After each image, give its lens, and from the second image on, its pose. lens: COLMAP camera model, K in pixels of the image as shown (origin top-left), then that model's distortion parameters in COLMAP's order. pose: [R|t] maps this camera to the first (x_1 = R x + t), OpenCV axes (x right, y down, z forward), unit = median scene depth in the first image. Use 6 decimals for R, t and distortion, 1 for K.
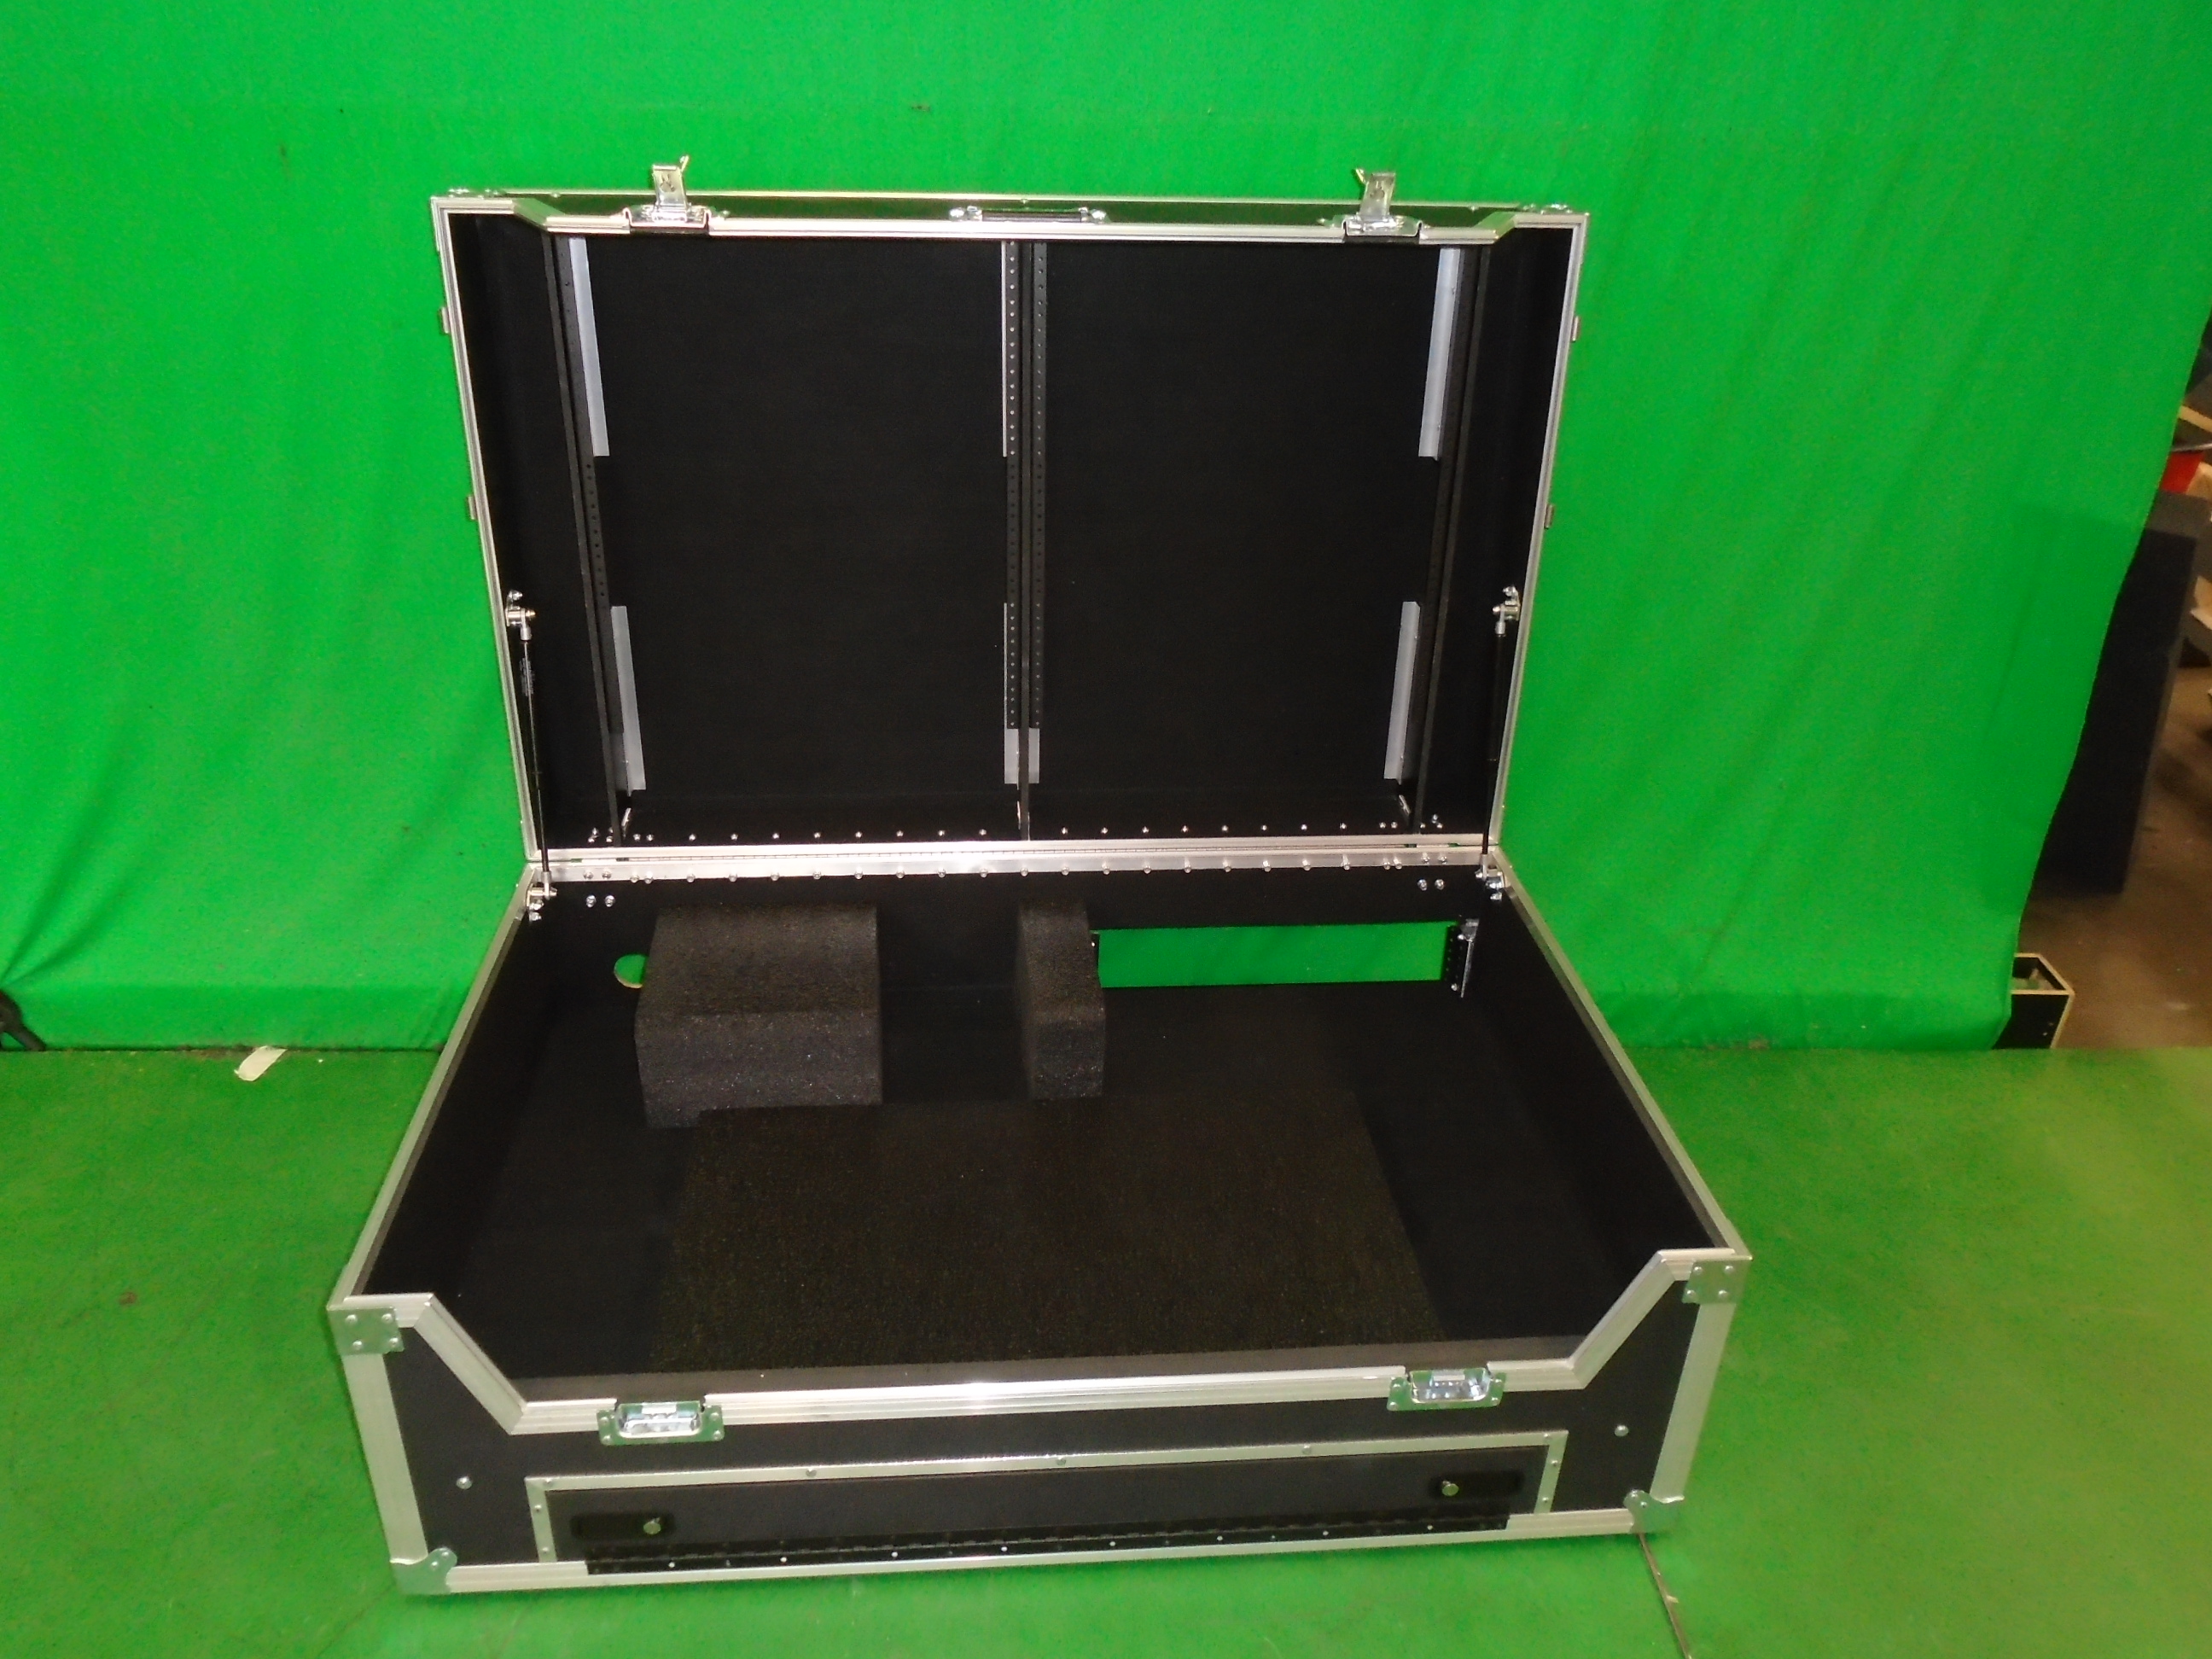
lens RADIAL K [[1710.5, 0, 1115.8], [0, 1710.5, 808.5], [0, 0, 1]] dist [-0.018700, 0.004149]
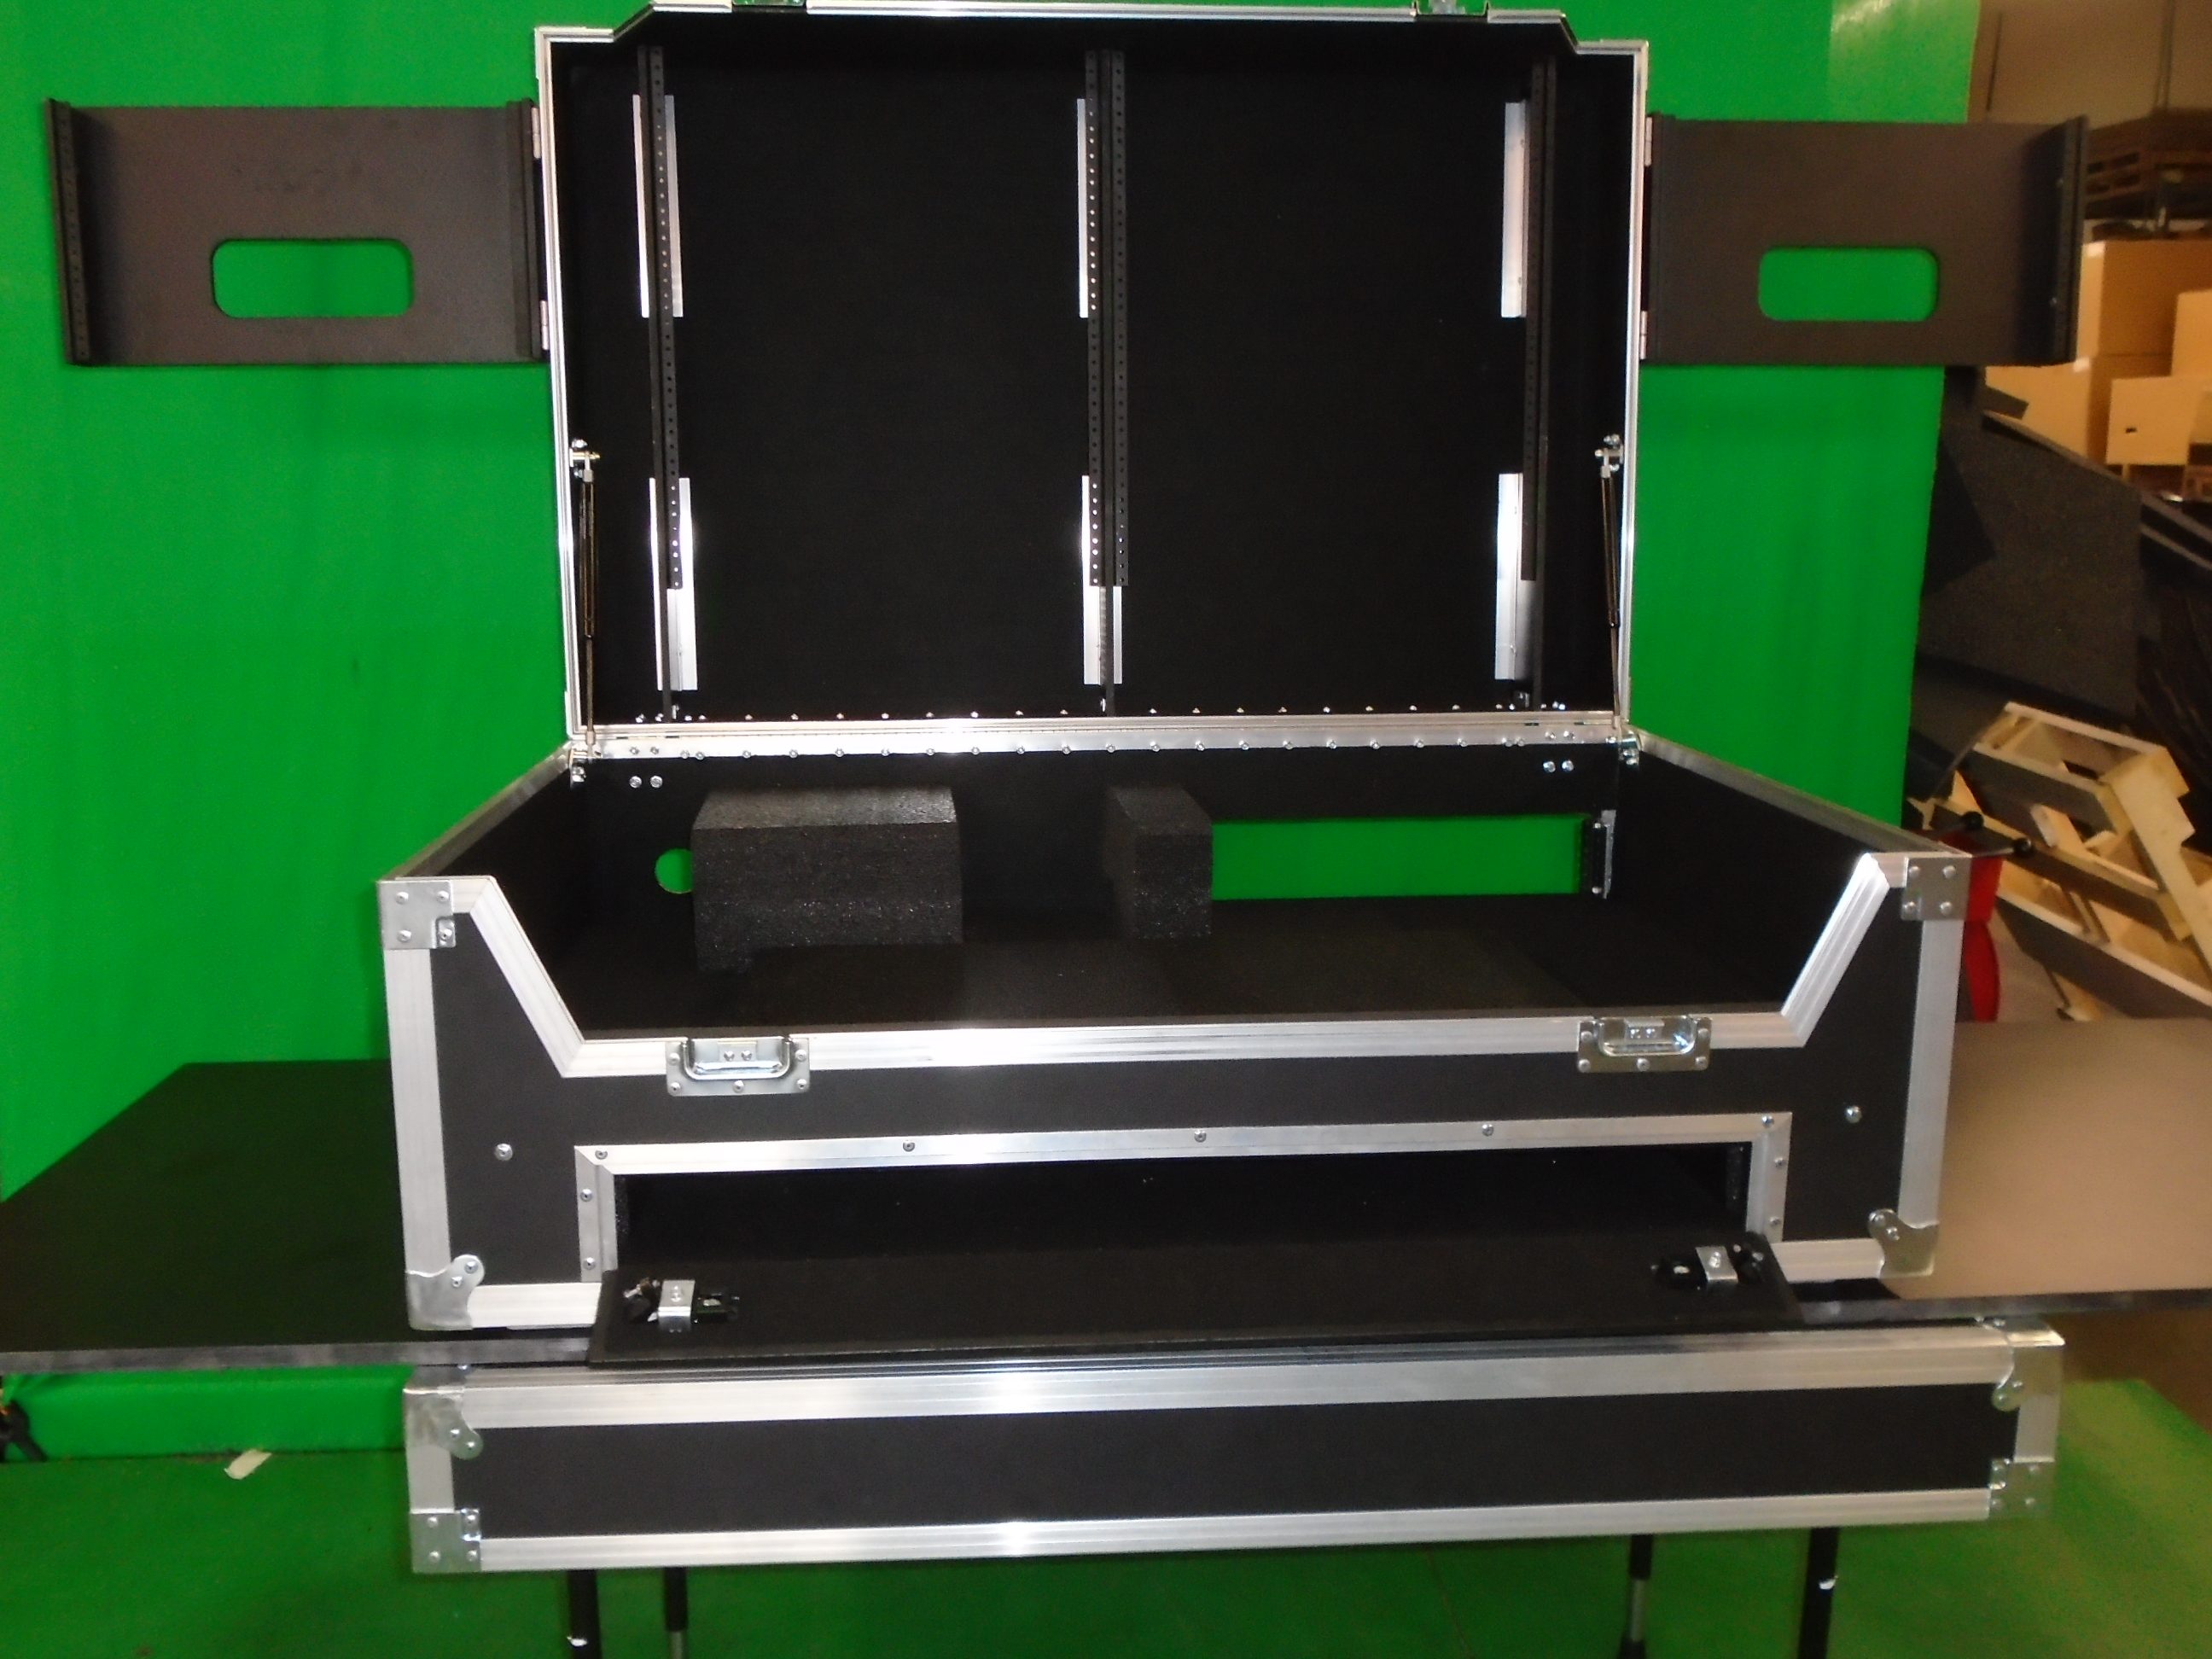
lens RADIAL K [[1967.3, 0, 1111.6], [0, 1967.3, 781.1], [0, 0, 1]] dist [-0.054215, 0.068952]
pose [[0.999451, -0.032582, -0.006014, -0.050615], [0.029153, 0.951039, -0.307692, 0.402348], [0.015745, 0.307348, 0.951467, 0.011323]]
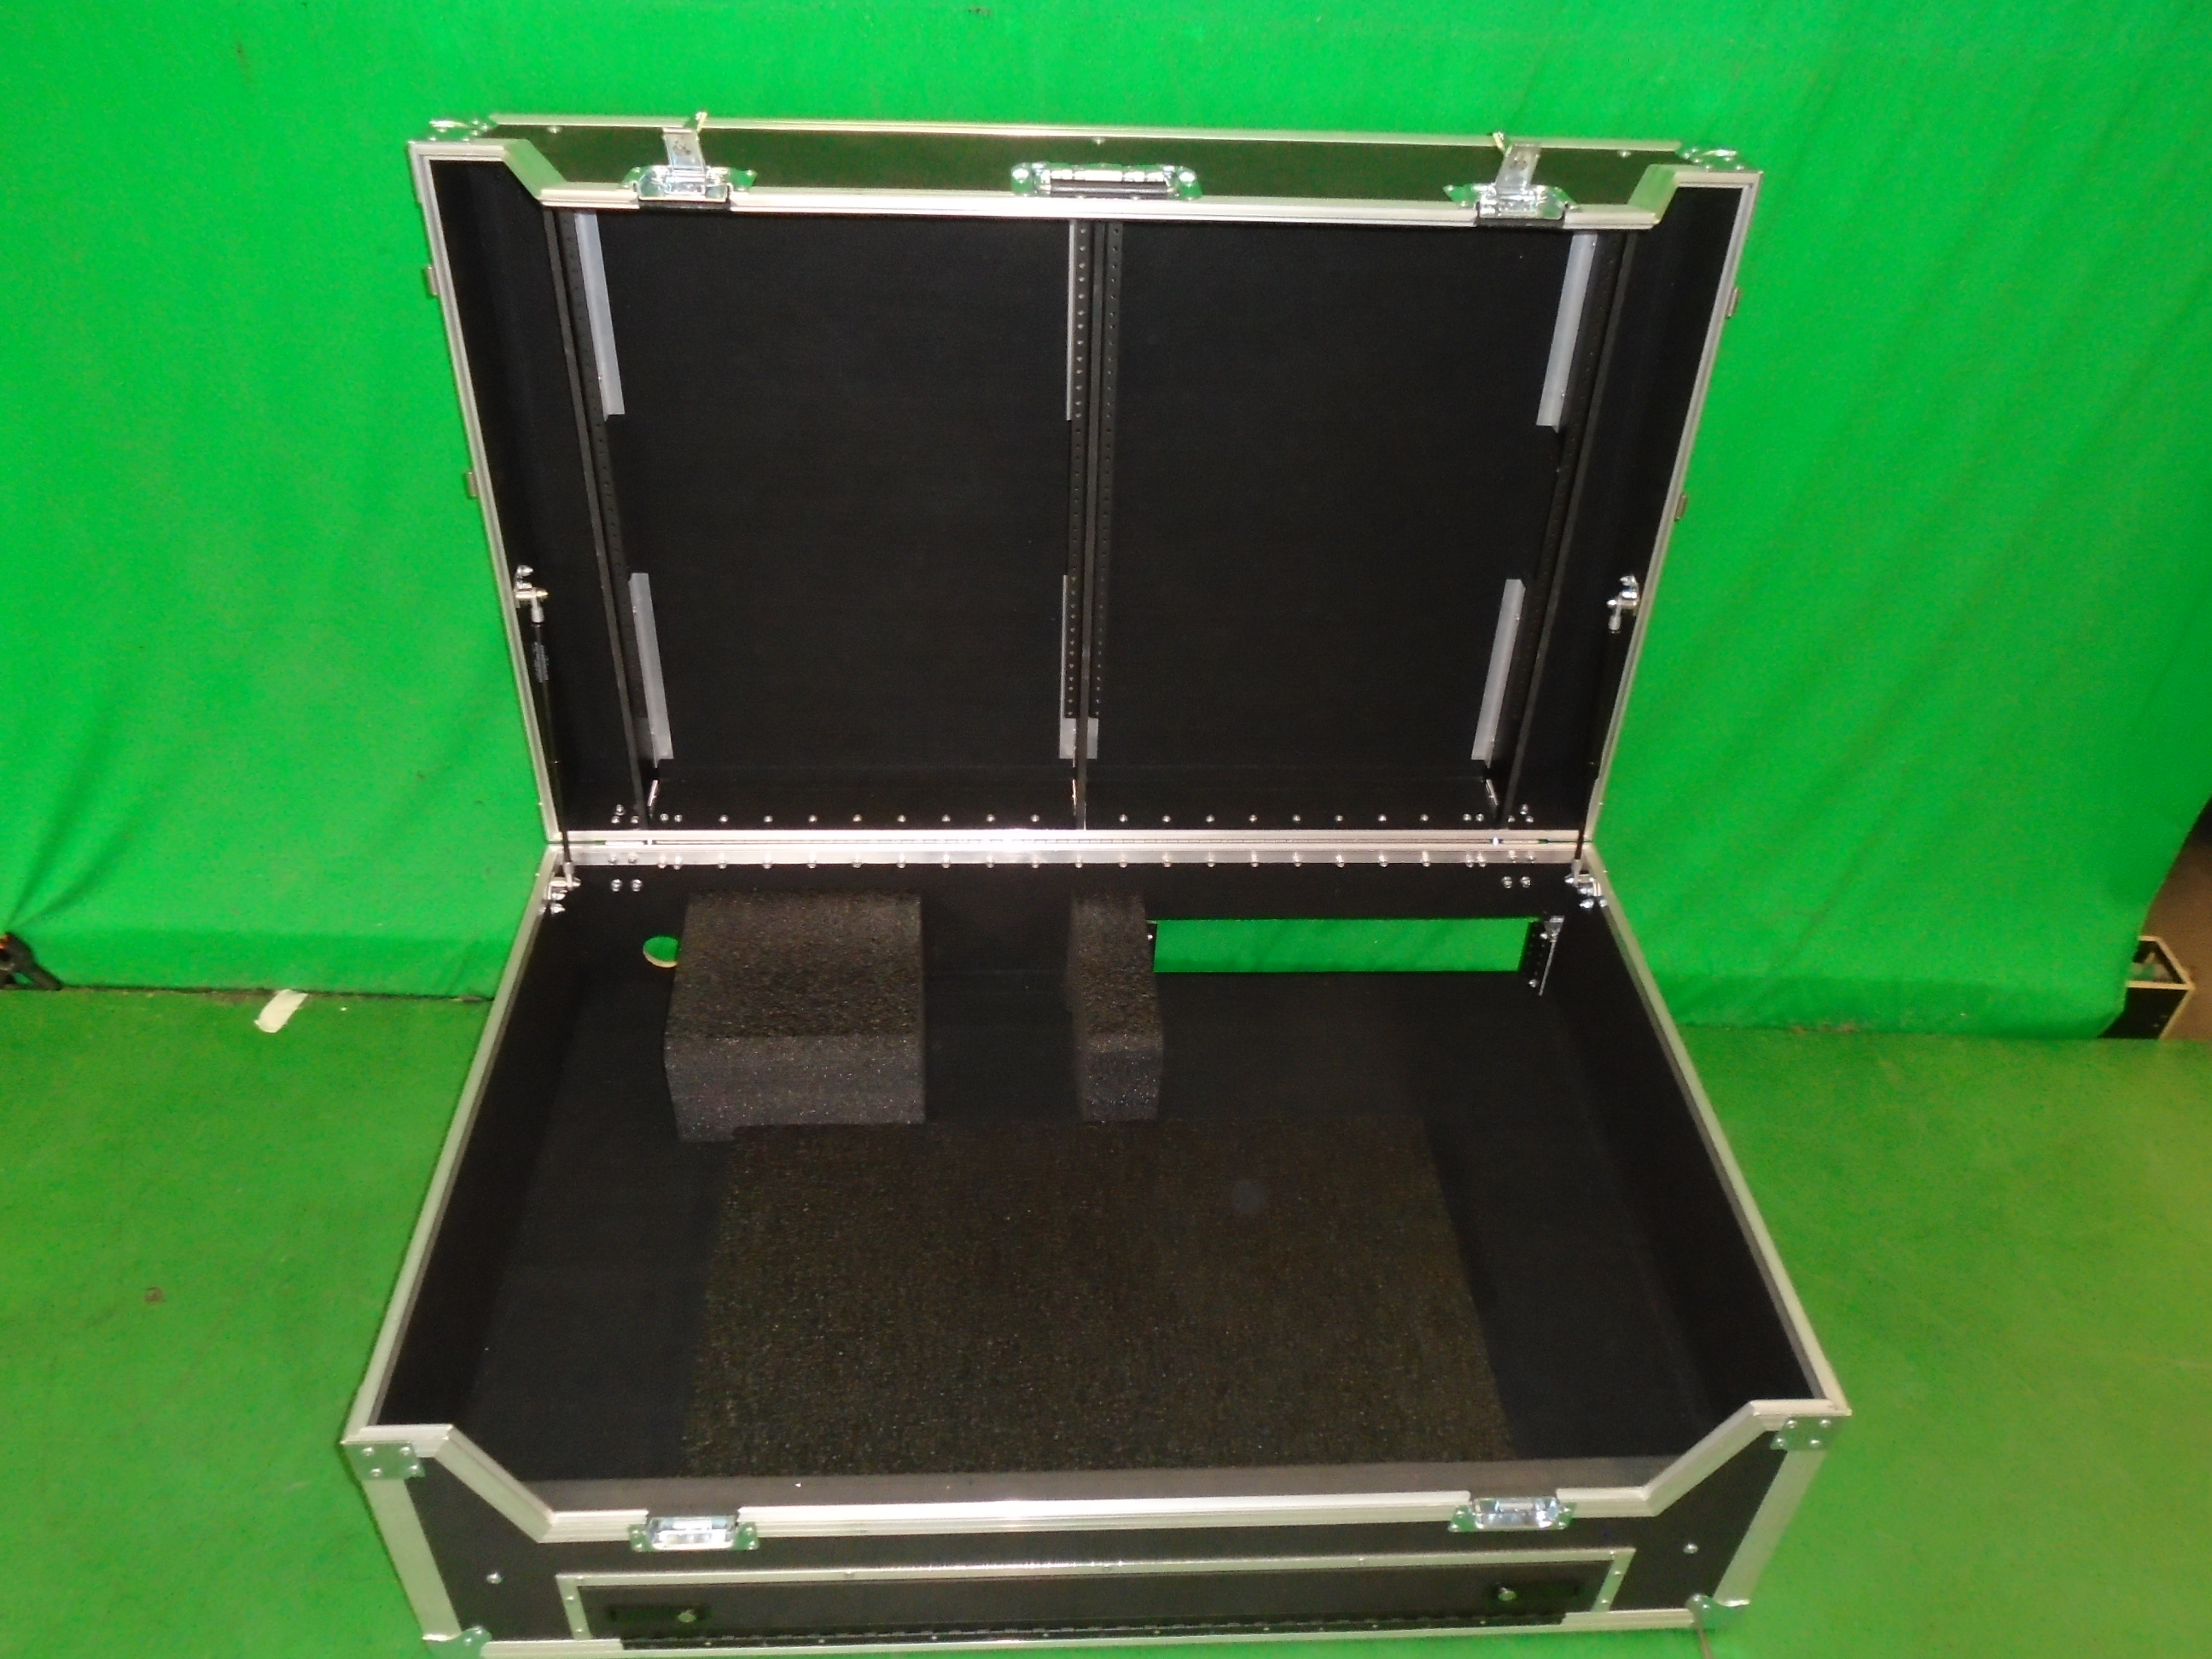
lens RADIAL K [[1710.5, 0, 1110.3], [0, 1710.5, 811.0], [0, 0, 1]] dist [-0.018700, 0.004149]
pose [[0.999208, 0.030844, -0.025136, -0.014855], [-0.026130, 0.985089, 0.170052, -0.160274], [0.030006, -0.169260, 0.985114, 0.095444]]
